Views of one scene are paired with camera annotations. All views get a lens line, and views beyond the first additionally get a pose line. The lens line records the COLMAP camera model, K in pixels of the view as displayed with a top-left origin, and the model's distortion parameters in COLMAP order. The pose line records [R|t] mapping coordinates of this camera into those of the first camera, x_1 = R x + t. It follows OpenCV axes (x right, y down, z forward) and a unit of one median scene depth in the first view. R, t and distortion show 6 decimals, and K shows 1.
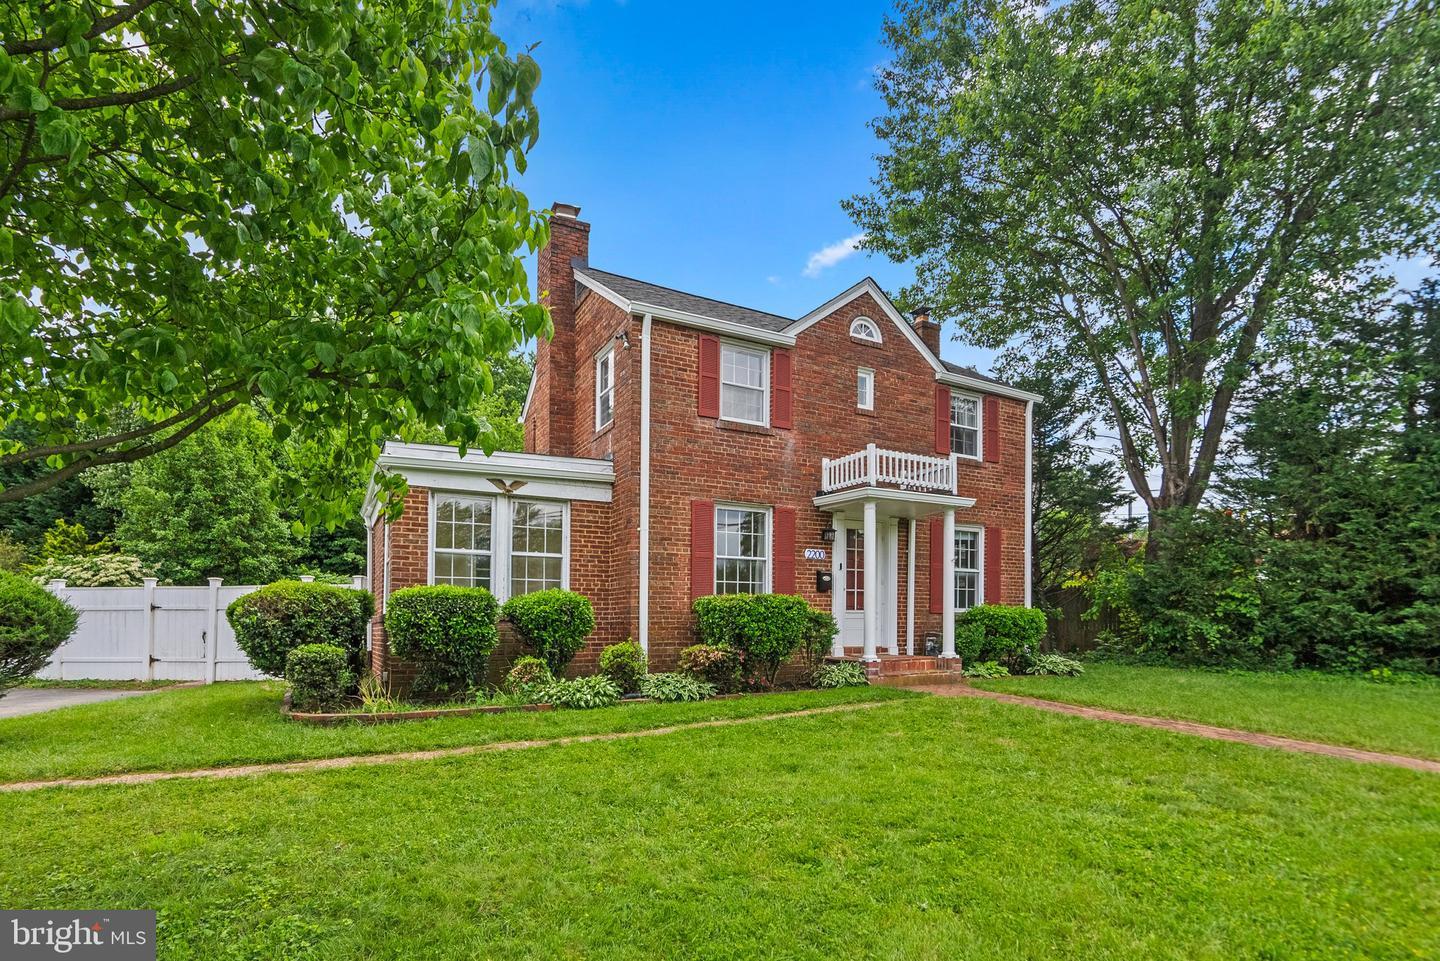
lens RADIAL K [[664.6, 0, 718.3], [0, 664.6, 487.7], [0, 0, 1]] dist [0.000903, -0.000414]
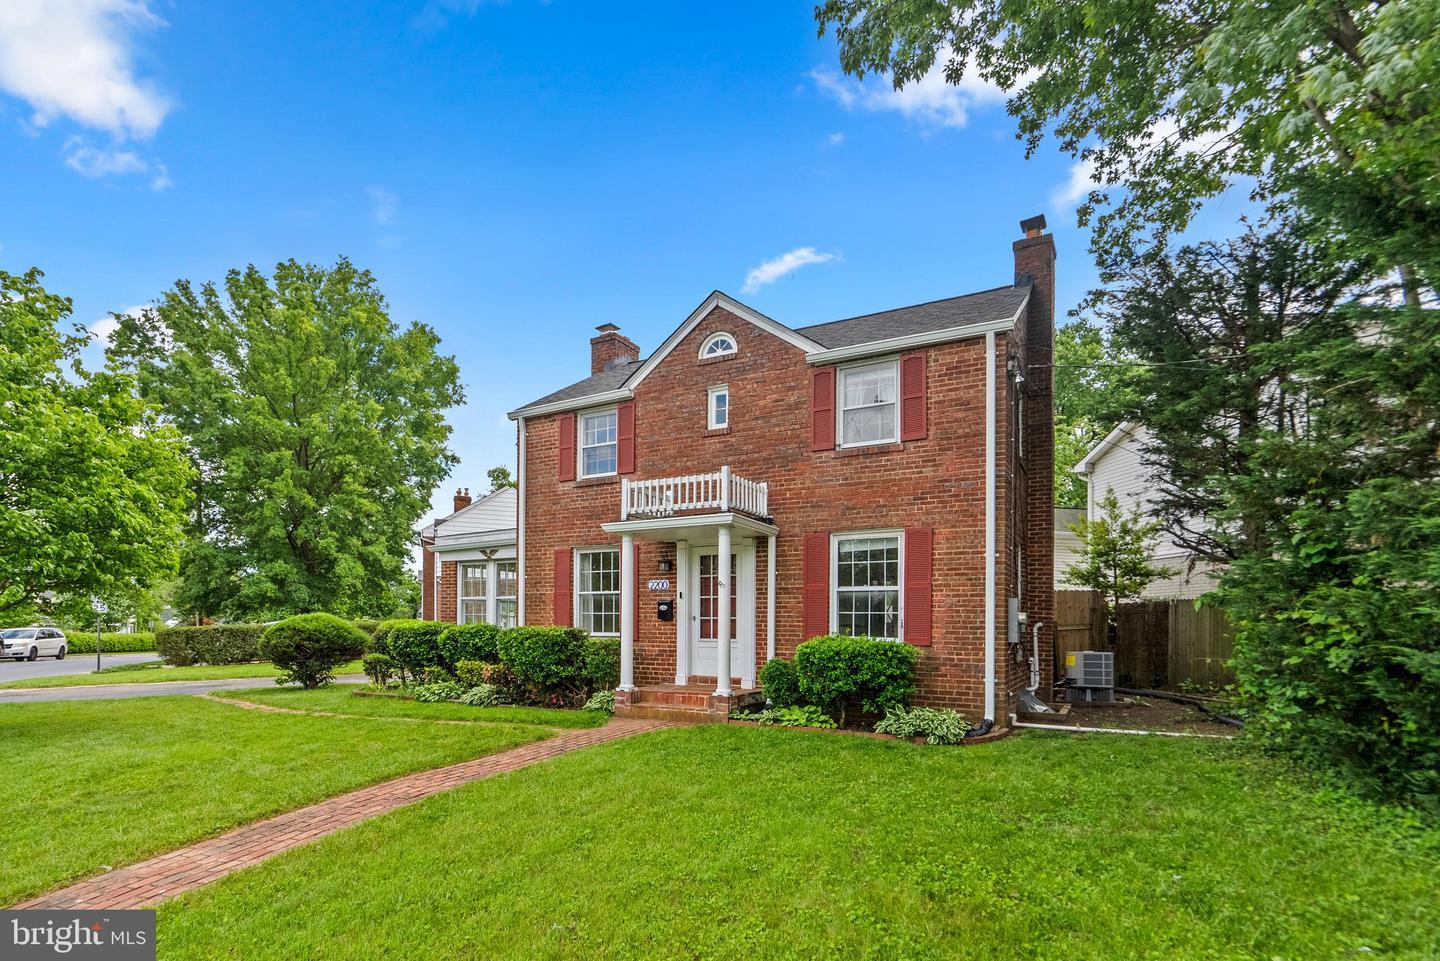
lens RADIAL K [[664.6, 0, 718.3], [0, 664.6, 487.7], [0, 0, 1]] dist [0.000903, -0.000414]
pose [[0.574082, -0.168087, -0.801359, 1.050203], [0.147978, 0.983885, -0.100364, 0.067333], [0.805315, -0.060966, 0.589704, 0.458415]]
